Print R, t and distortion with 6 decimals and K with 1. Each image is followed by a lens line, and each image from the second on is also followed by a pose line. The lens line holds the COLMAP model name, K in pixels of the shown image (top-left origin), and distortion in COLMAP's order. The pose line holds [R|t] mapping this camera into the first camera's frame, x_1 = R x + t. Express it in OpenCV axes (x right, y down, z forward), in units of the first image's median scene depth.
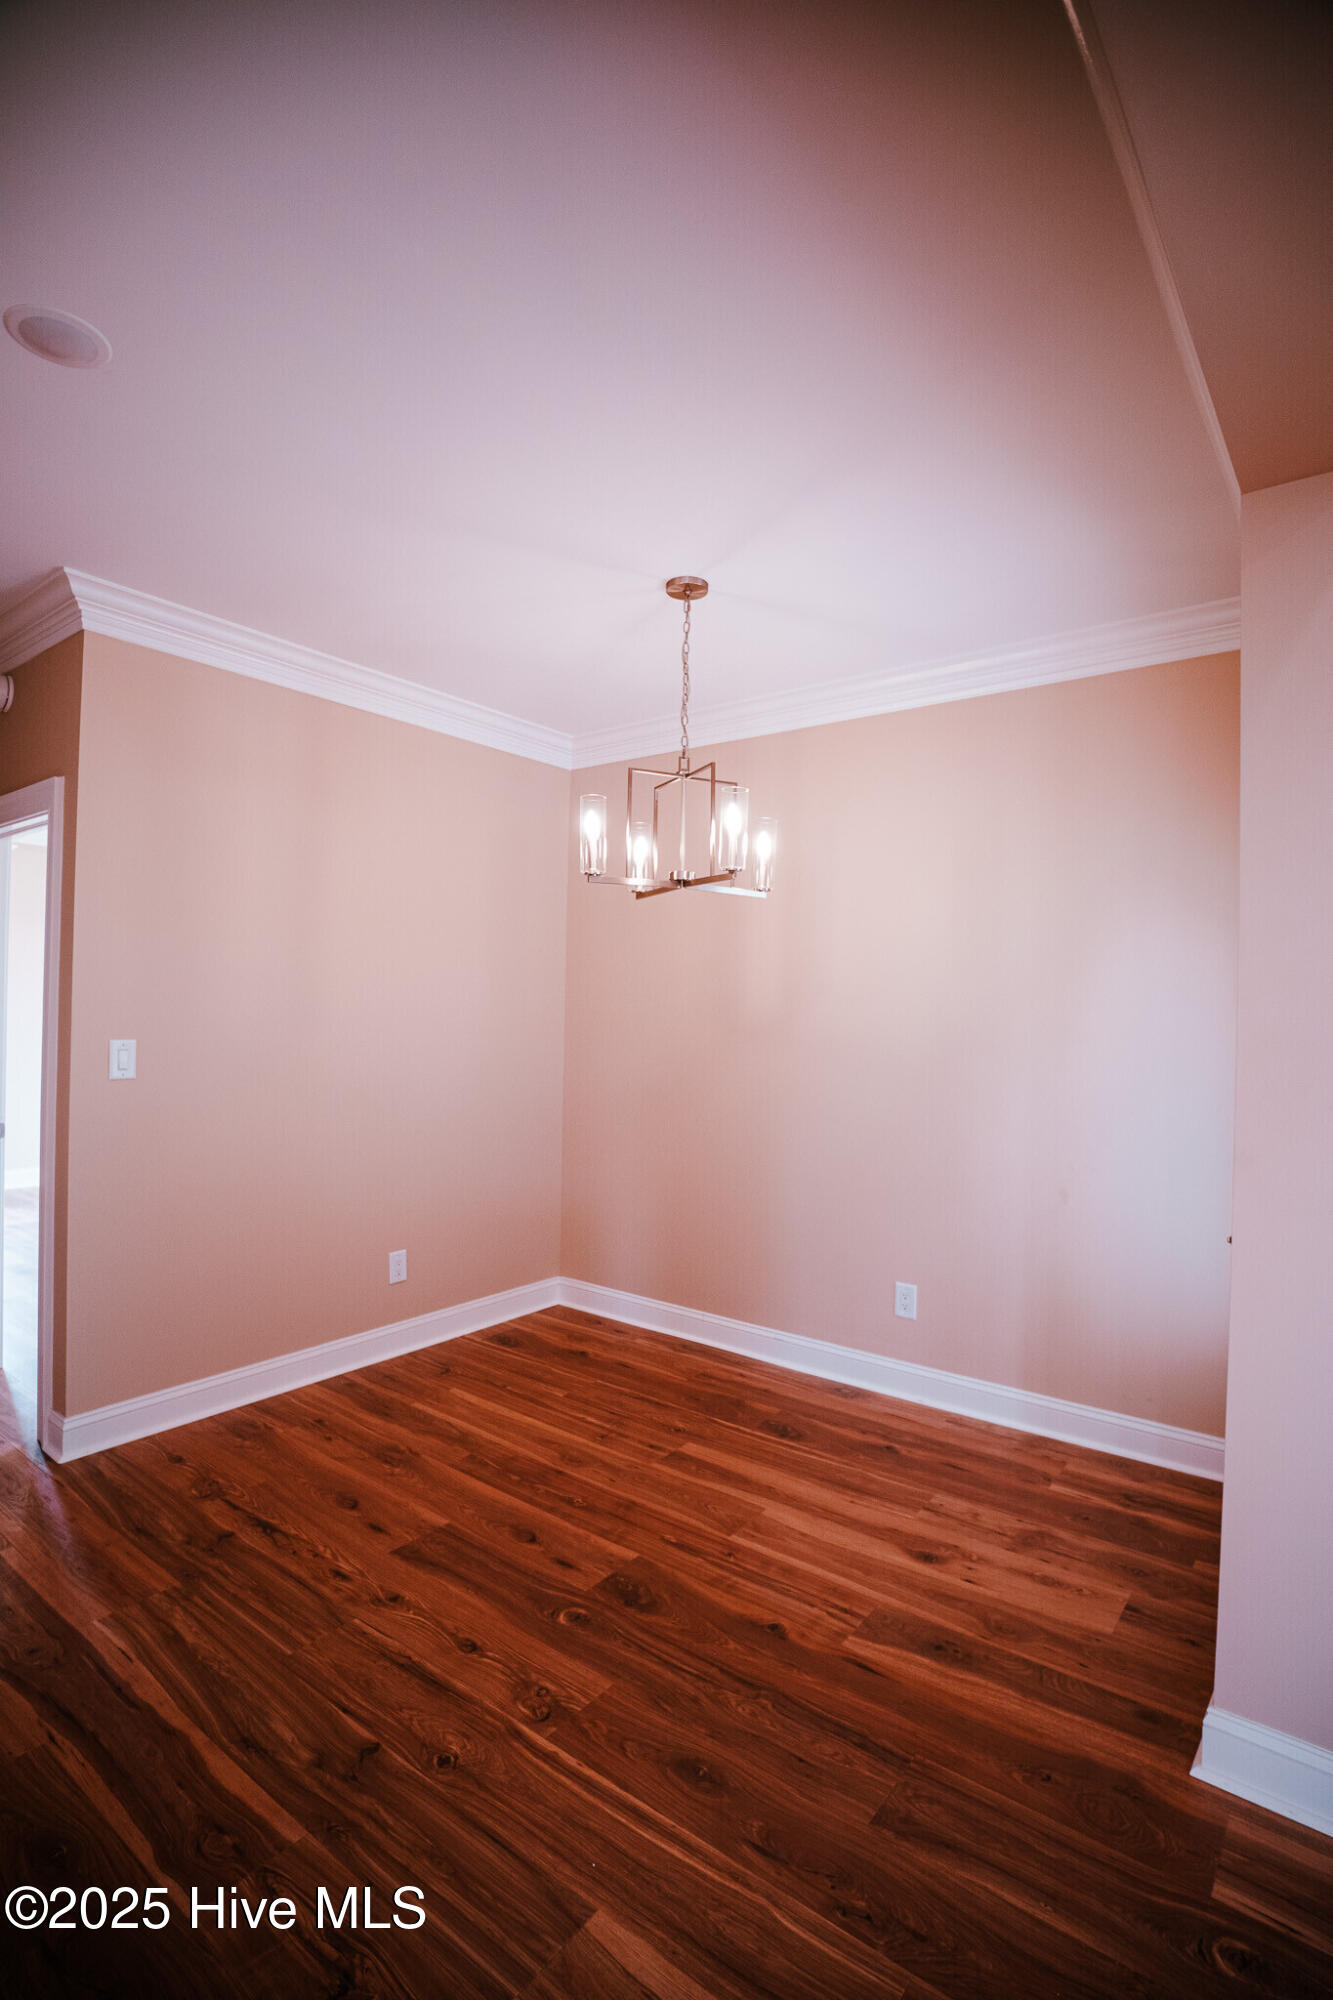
lens RADIAL K [[1015.9, 0, 666.8], [0, 1015.9, 1002.5], [0, 0, 1]] dist [-0.001254, -0.000064]
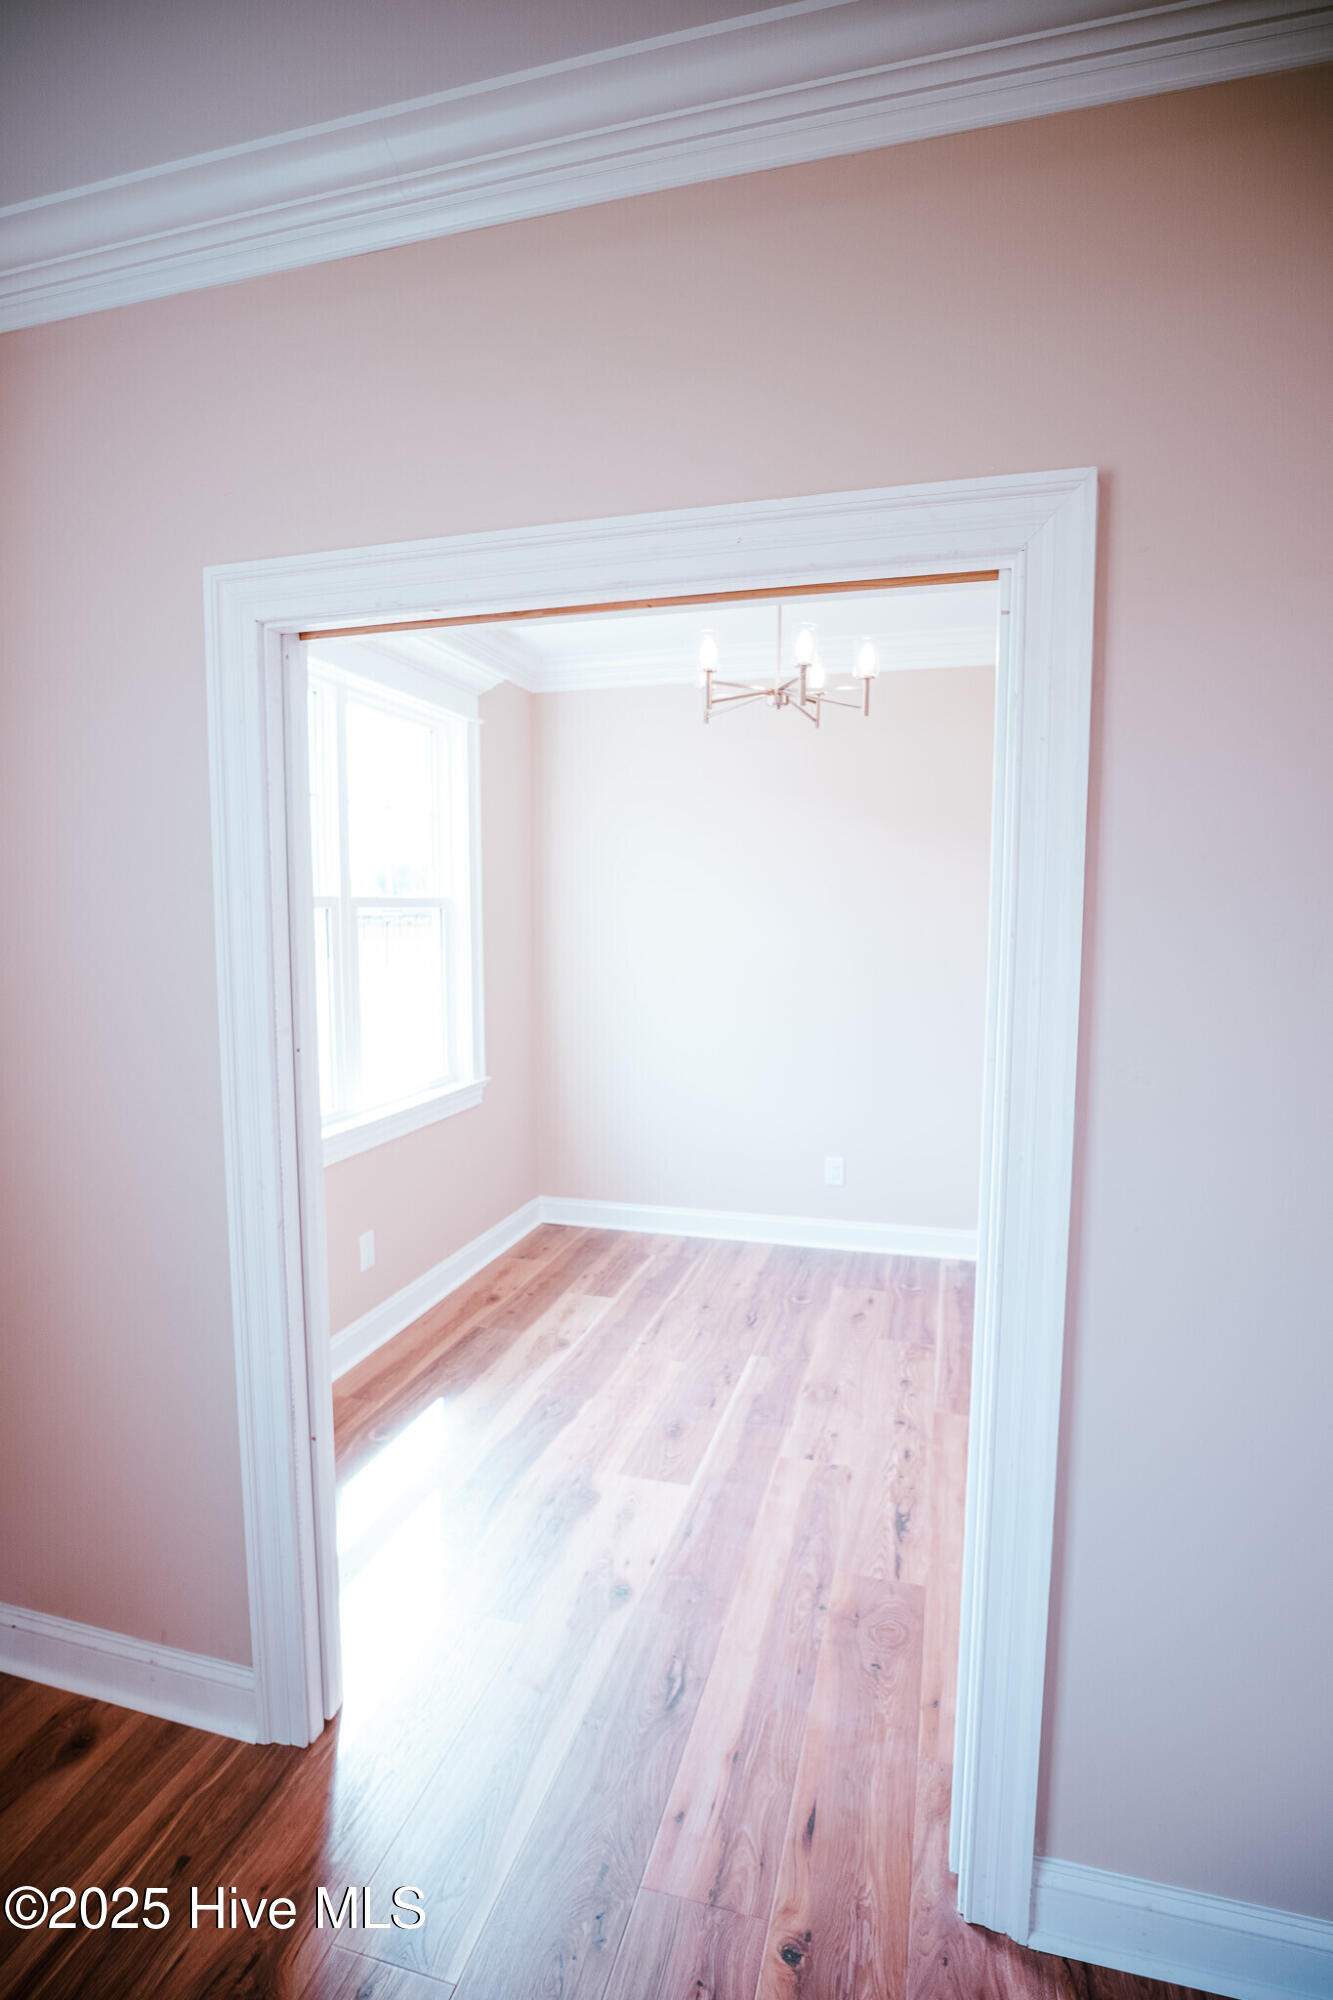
lens RADIAL K [[1015.9, 0, 664.0], [0, 1015.9, 1004.9], [0, 0, 1]] dist [-0.001254, -0.000064]
pose [[-0.392237, -0.089386, 0.915511, -1.196273], [-0.007264, 0.995537, 0.094088, -0.043392], [-0.919835, 0.030254, -0.391136, 1.658433]]
